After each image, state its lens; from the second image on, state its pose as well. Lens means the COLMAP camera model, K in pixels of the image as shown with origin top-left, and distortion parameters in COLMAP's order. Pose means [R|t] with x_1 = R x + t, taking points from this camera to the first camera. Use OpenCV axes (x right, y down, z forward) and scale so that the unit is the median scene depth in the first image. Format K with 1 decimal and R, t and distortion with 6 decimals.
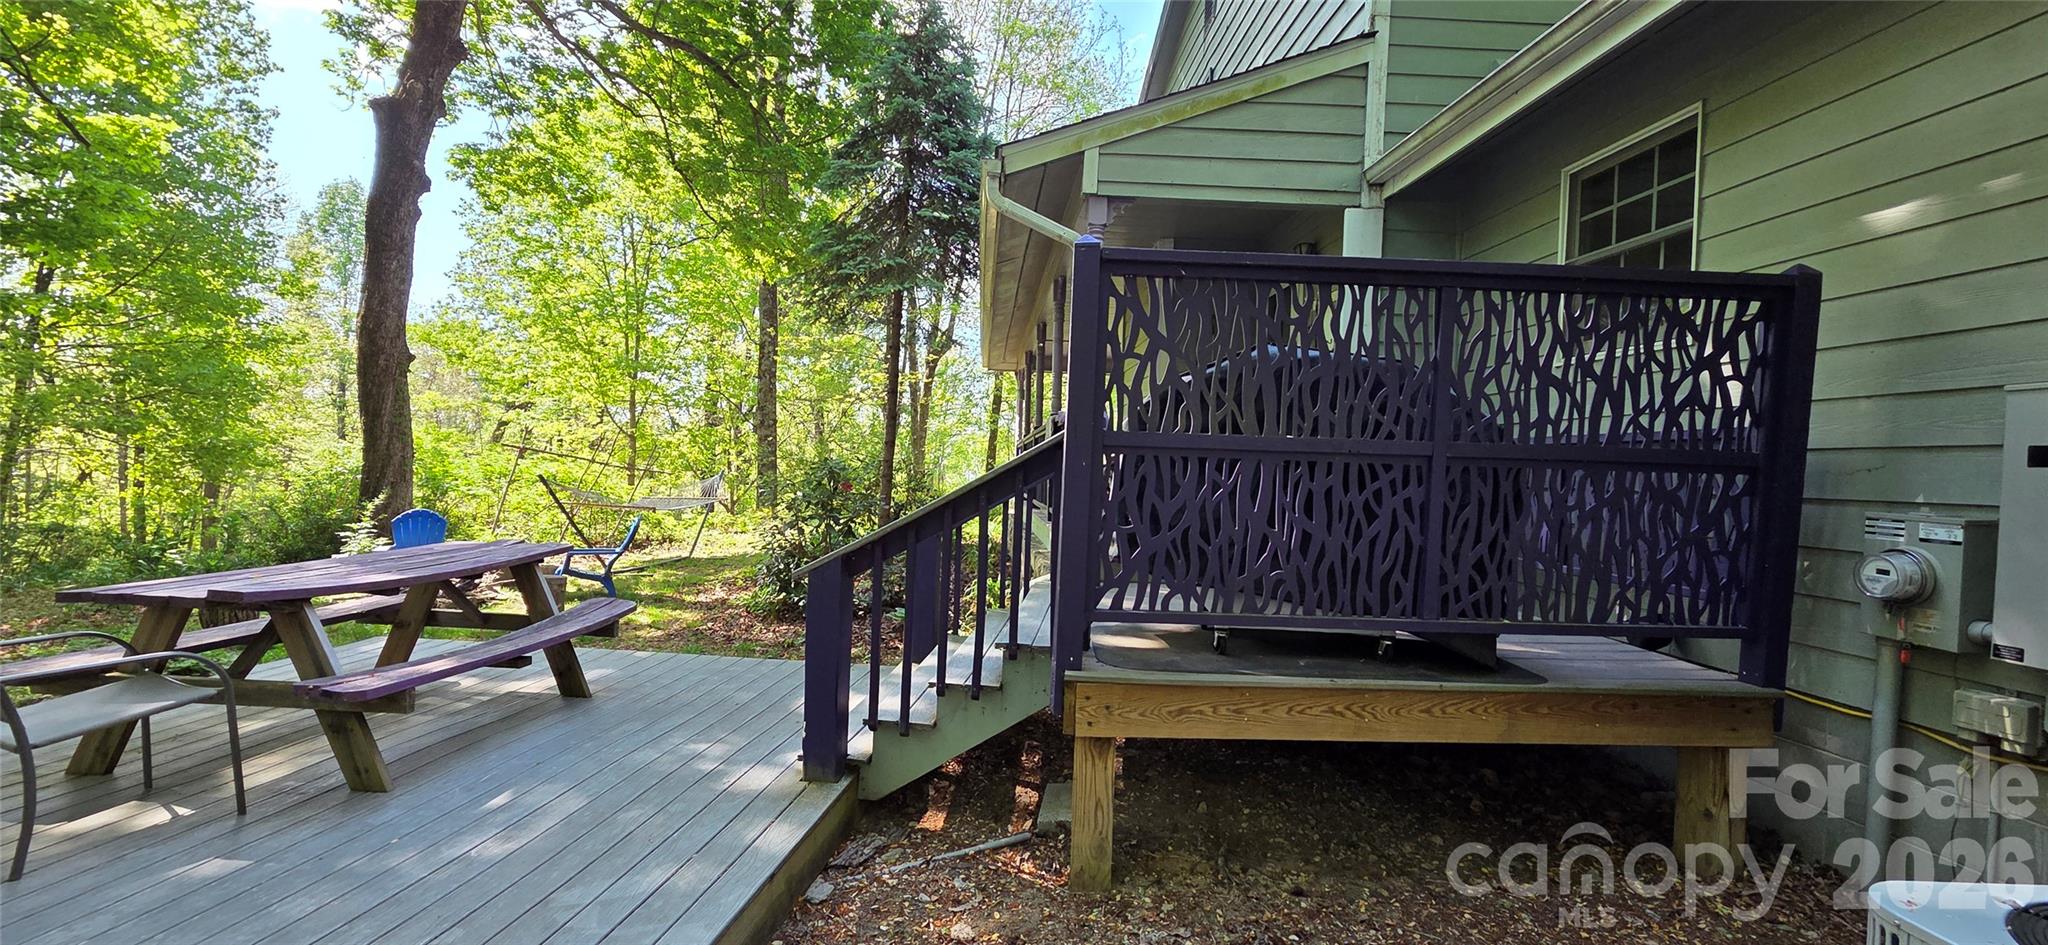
lens RADIAL K [[829.1, 0, 1017.4], [0, 829.1, 479.3], [0, 0, 1]] dist [0.003240, 0.000000]
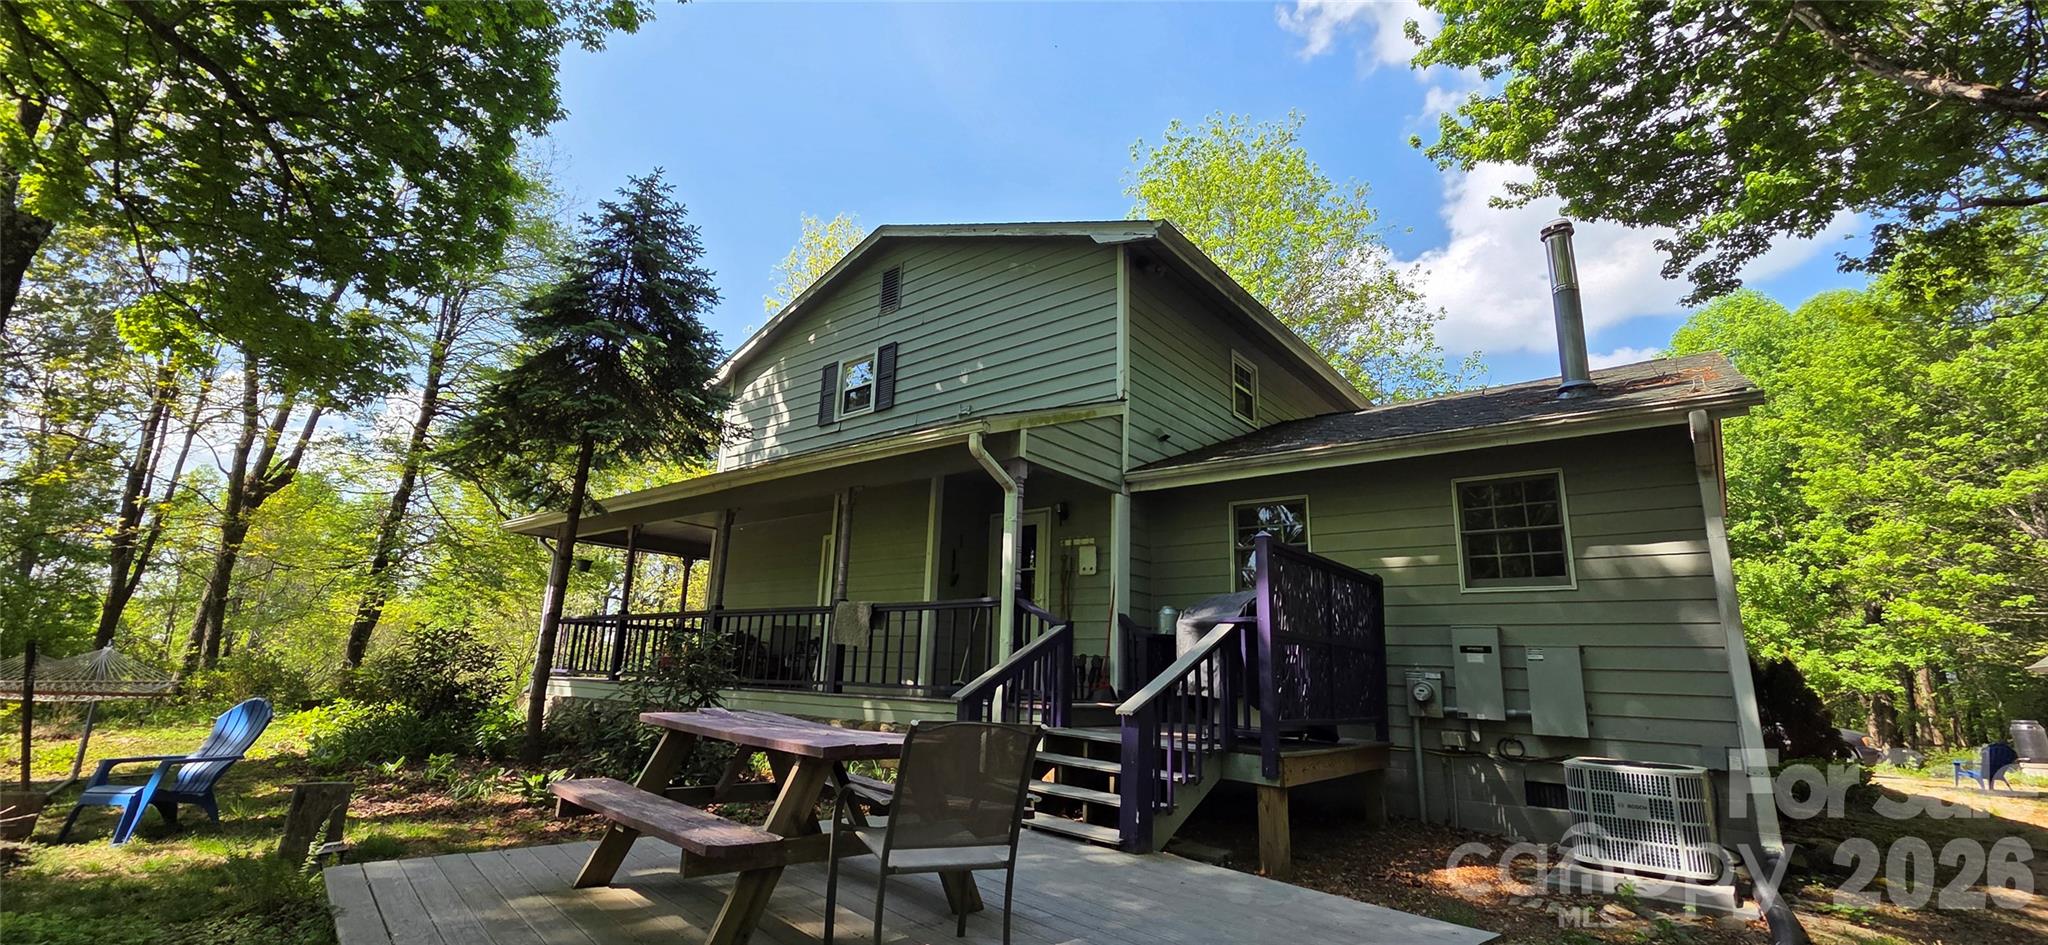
lens RADIAL K [[829.1, 0, 1020.6], [0, 829.1, 473.7], [0, 0, 1]] dist [0.003240, 0.000000]
pose [[0.653502, 0.173242, 0.736832, -0.993292], [-0.001376, 0.973726, -0.227719, 0.018556], [-0.756923, 0.147801, 0.636571, 0.068202]]
